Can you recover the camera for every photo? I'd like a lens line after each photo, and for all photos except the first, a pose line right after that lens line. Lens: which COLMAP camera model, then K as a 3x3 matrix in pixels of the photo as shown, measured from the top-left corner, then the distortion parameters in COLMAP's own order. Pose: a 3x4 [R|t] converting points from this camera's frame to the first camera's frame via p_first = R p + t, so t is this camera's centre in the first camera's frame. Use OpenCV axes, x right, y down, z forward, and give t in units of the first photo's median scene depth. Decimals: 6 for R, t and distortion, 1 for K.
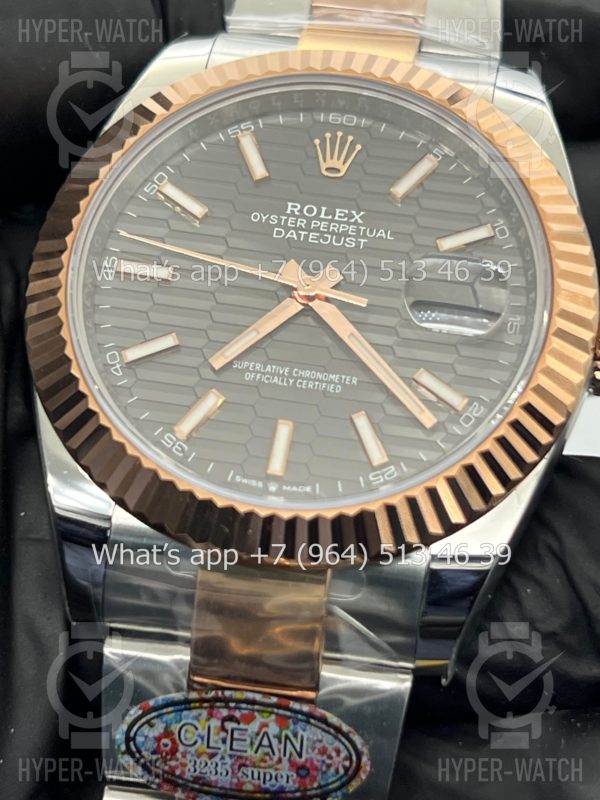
lens RADIAL K [[1867.9, 0, 300.0], [0, 1867.9, 400.0], [0, 0, 1]] dist [0.165932, -0.361292]
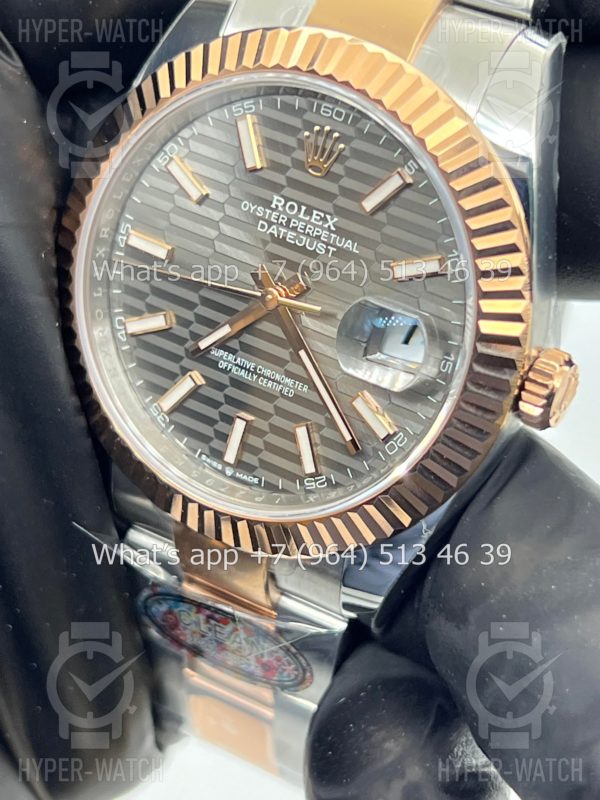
lens RADIAL K [[1867.9, 0, 300.0], [0, 1867.9, 400.0], [0, 0, 1]] dist [0.165932, -0.361292]
pose [[0.905711, 0.189124, -0.379368, 0.444416], [0.039386, 0.853539, 0.519538, -0.575401], [0.422063, -0.485493, 0.765610, 0.152113]]
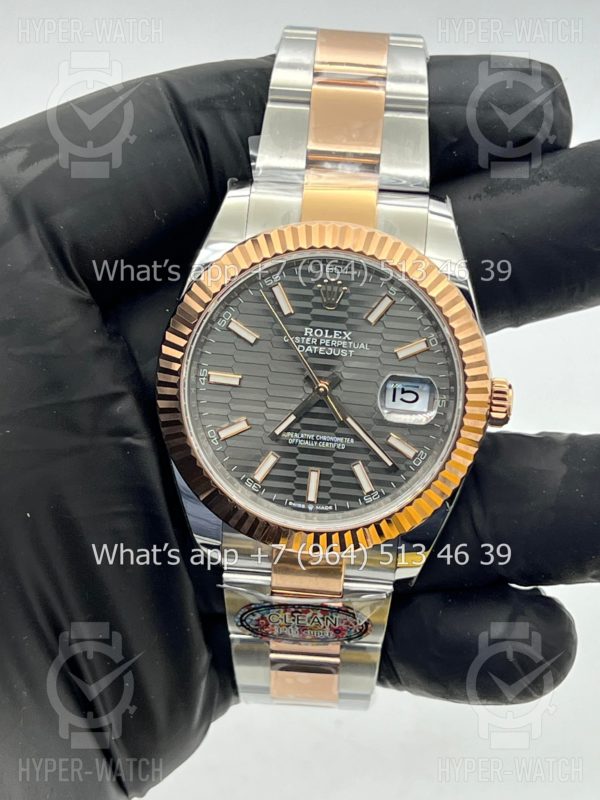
lens RADIAL K [[1867.9, 0, 300.0], [0, 1867.9, 400.0], [0, 0, 1]] dist [0.165932, -0.361292]
pose [[0.997128, -0.073925, -0.016438, 0.012160], [0.072380, 0.866447, 0.493995, -0.906166], [-0.022276, -0.493766, 0.869309, -0.494245]]
